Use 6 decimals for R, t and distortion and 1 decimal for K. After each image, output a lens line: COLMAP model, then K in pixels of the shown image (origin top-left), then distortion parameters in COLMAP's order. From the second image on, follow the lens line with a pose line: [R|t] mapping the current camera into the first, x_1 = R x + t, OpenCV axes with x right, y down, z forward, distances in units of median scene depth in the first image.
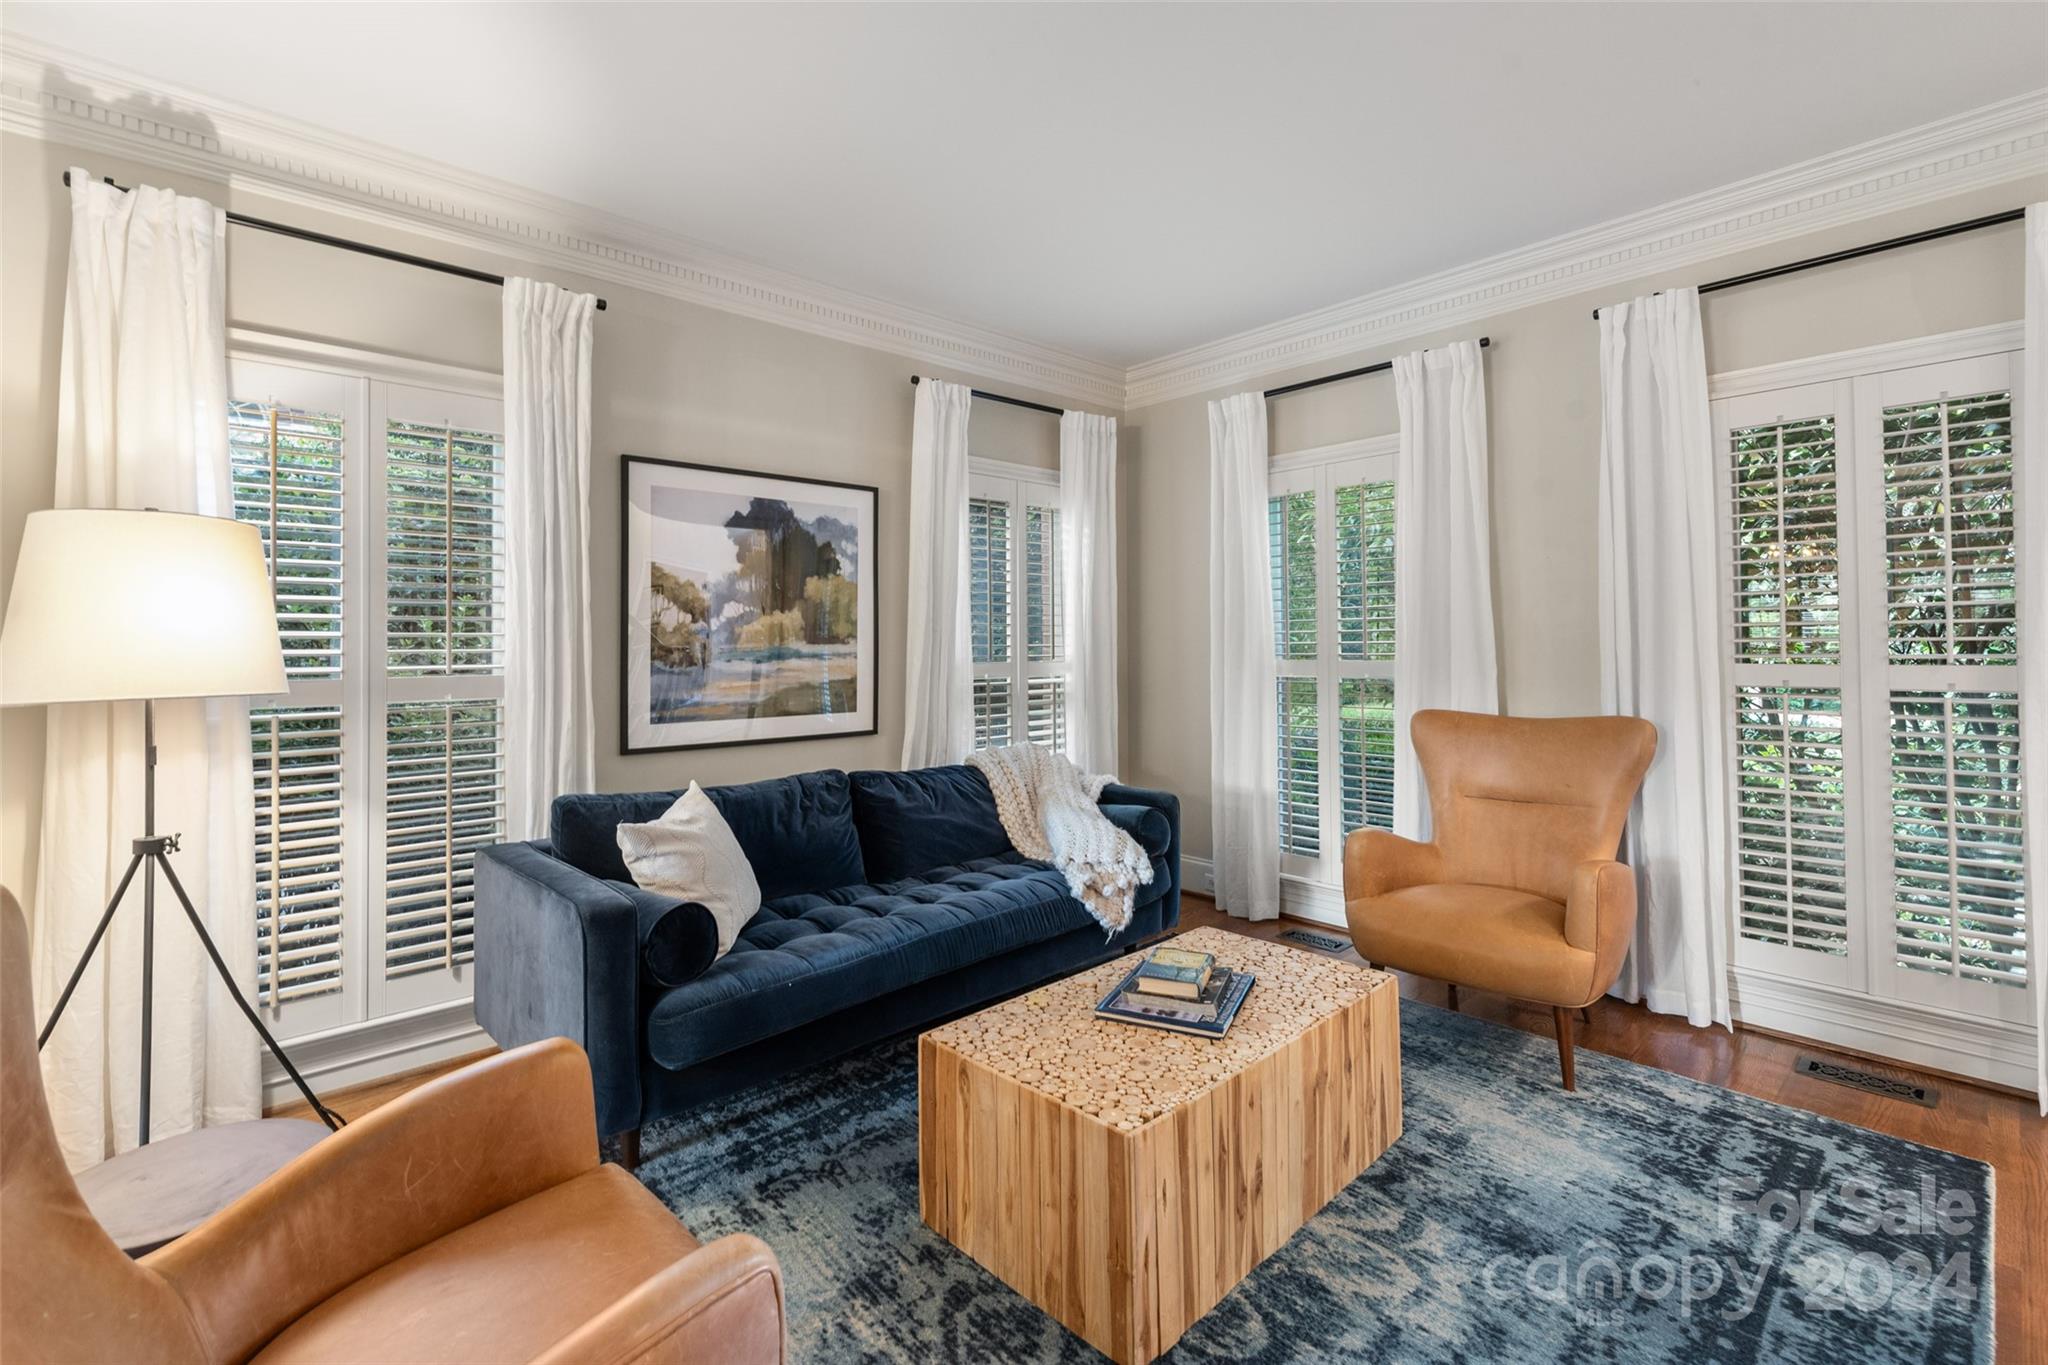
lens RADIAL K [[902.7, 0, 997.2], [0, 902.7, 632.2], [0, 0, 1]] dist [0.003030, 0.001134]
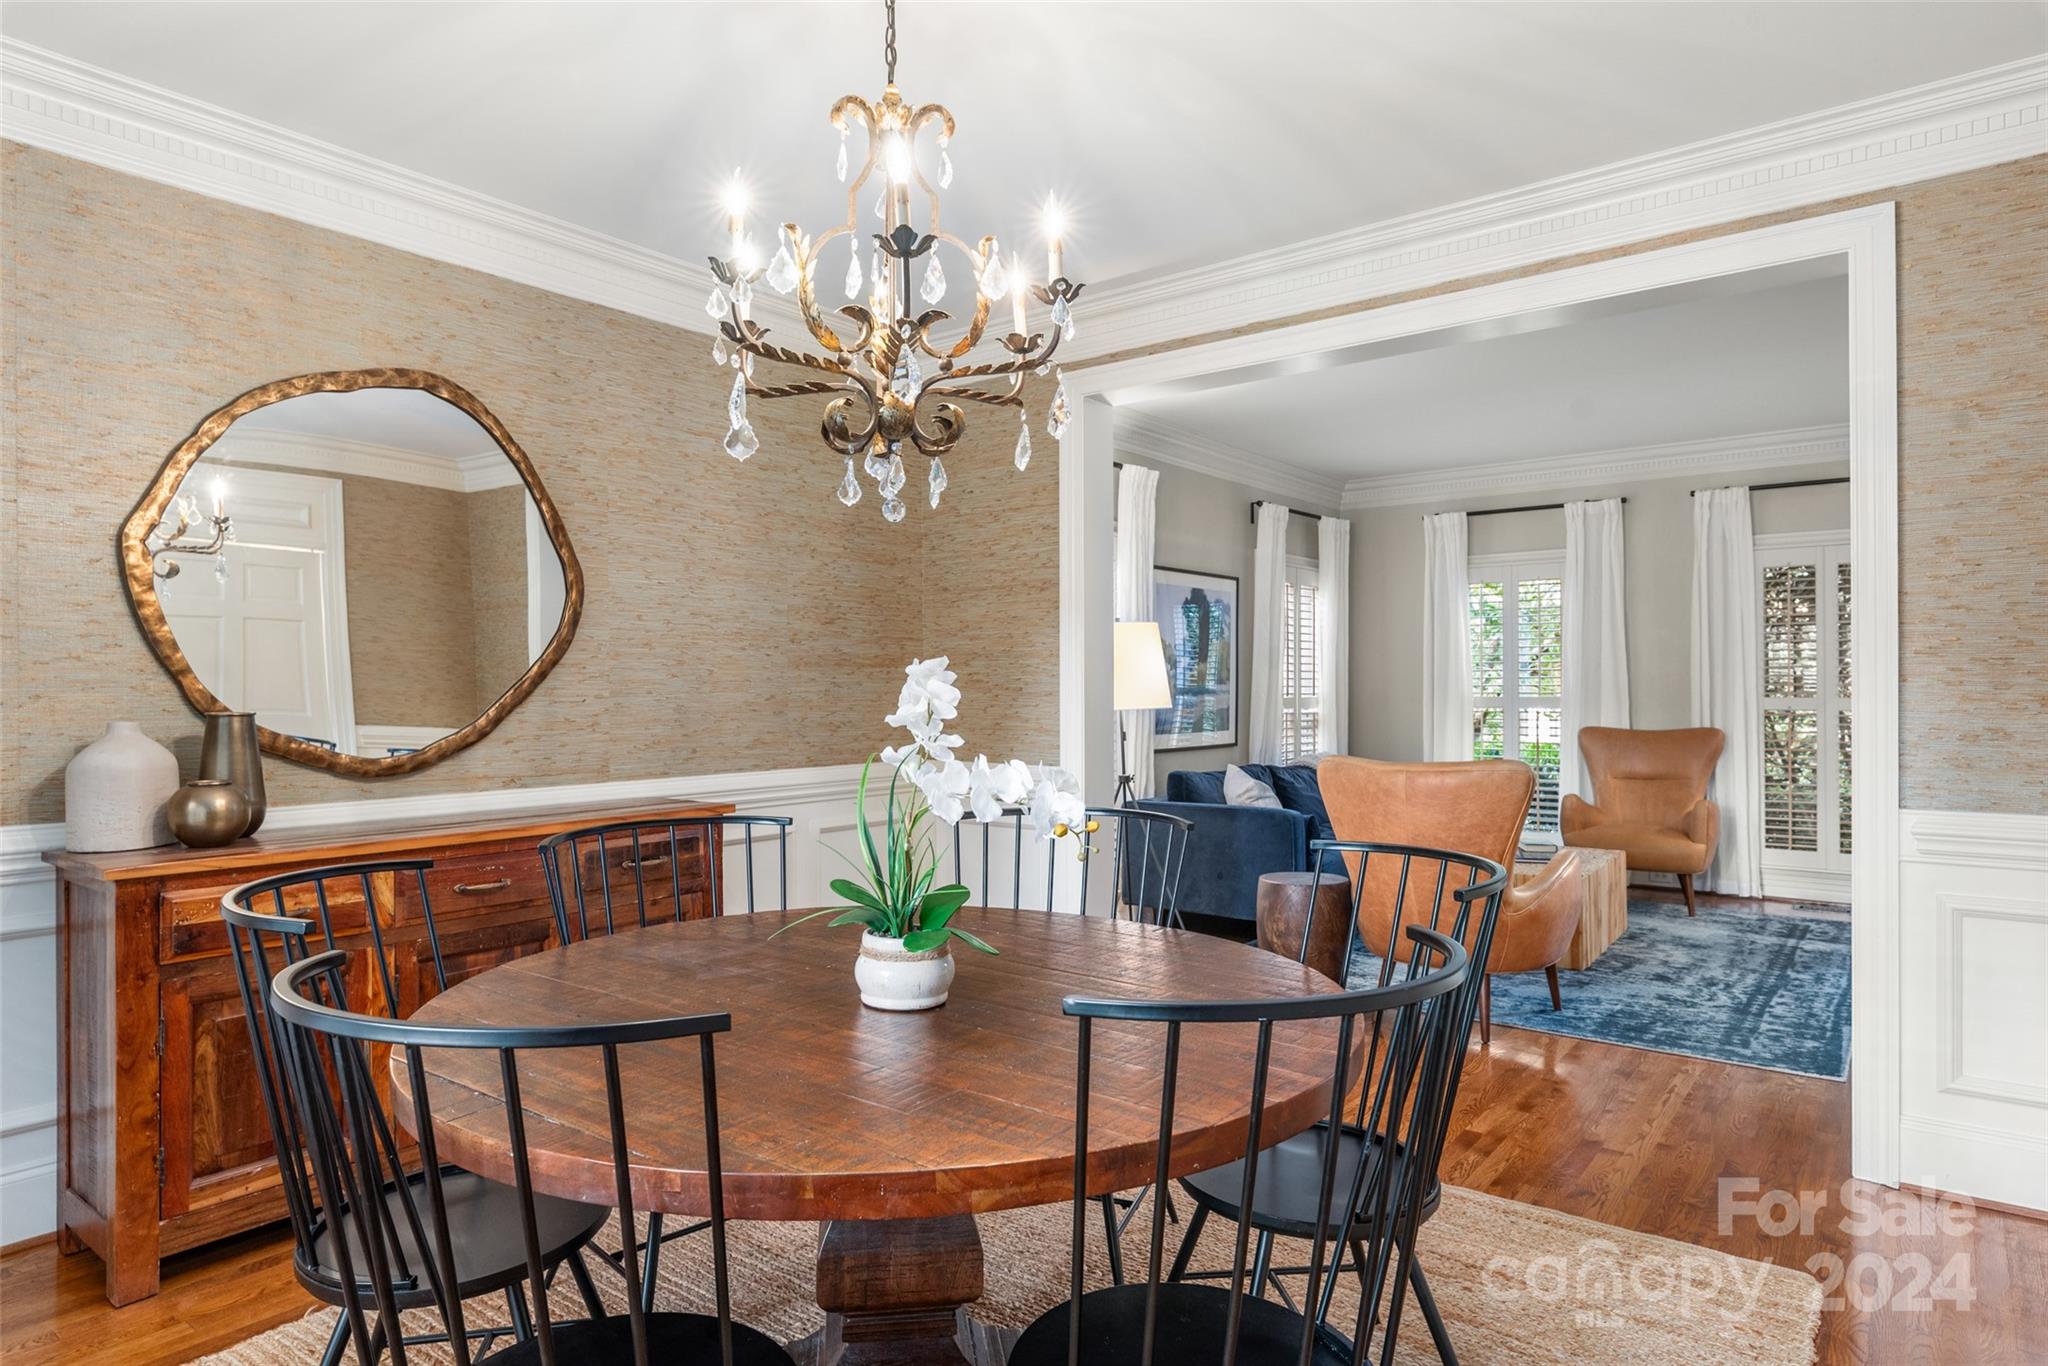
lens RADIAL K [[1168.6, 0, 1016.2], [0, 1168.6, 681.9], [0, 0, 1]] dist [0.008738, 0.000091]
pose [[0.984487, 0.003856, 0.175416, -0.968376], [-0.005925, 0.999919, 0.011272, -0.011752], [-0.175359, -0.012136, 0.984430, -0.947343]]
